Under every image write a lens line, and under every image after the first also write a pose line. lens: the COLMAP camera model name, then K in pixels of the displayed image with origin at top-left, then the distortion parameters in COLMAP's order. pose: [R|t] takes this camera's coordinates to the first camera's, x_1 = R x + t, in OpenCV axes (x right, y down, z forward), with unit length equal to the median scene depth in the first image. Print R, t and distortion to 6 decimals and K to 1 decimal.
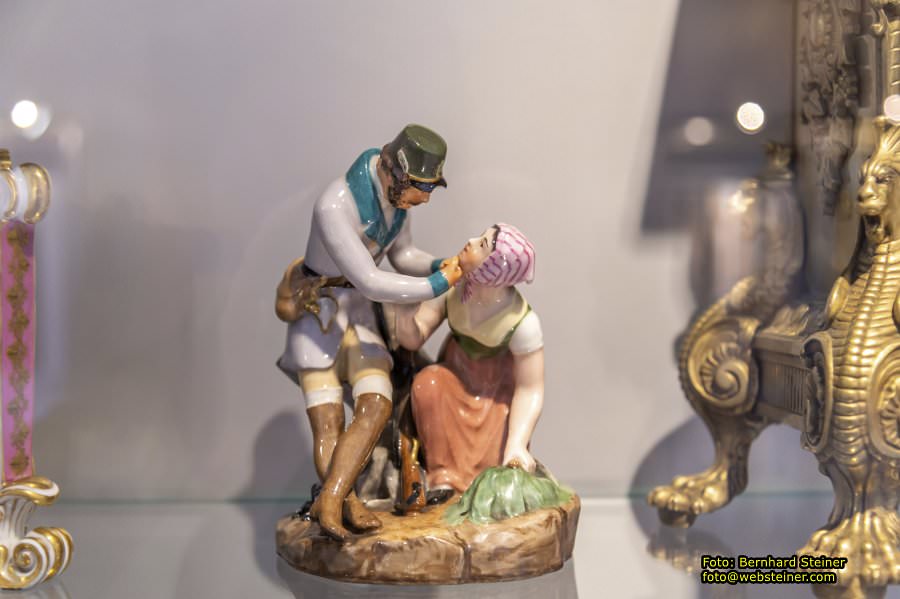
lens RADIAL K [[1272.5, 0, 450.6], [0, 1272.5, 298.8], [0, 0, 1]] dist [-0.029999, 0.000000]
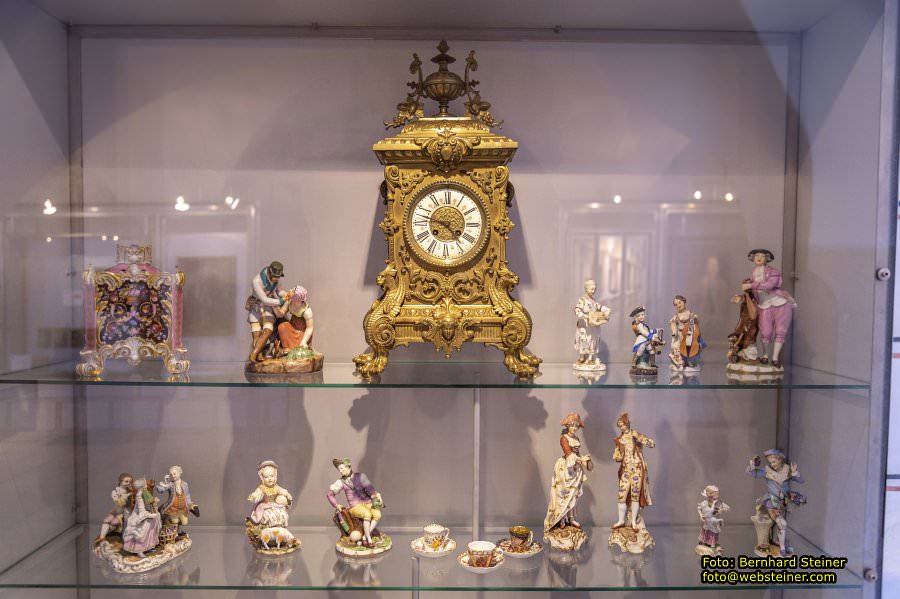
lens RADIAL K [[787.2, 0, 449.2], [0, 787.2, 301.6], [0, 0, 1]] dist [-0.000802, 0.000552]
pose [[0.997586, 0.004804, -0.069273, 0.663513], [-0.004004, 0.999924, 0.011685, -0.040140], [0.069324, -0.011380, 0.997529, -1.385208]]
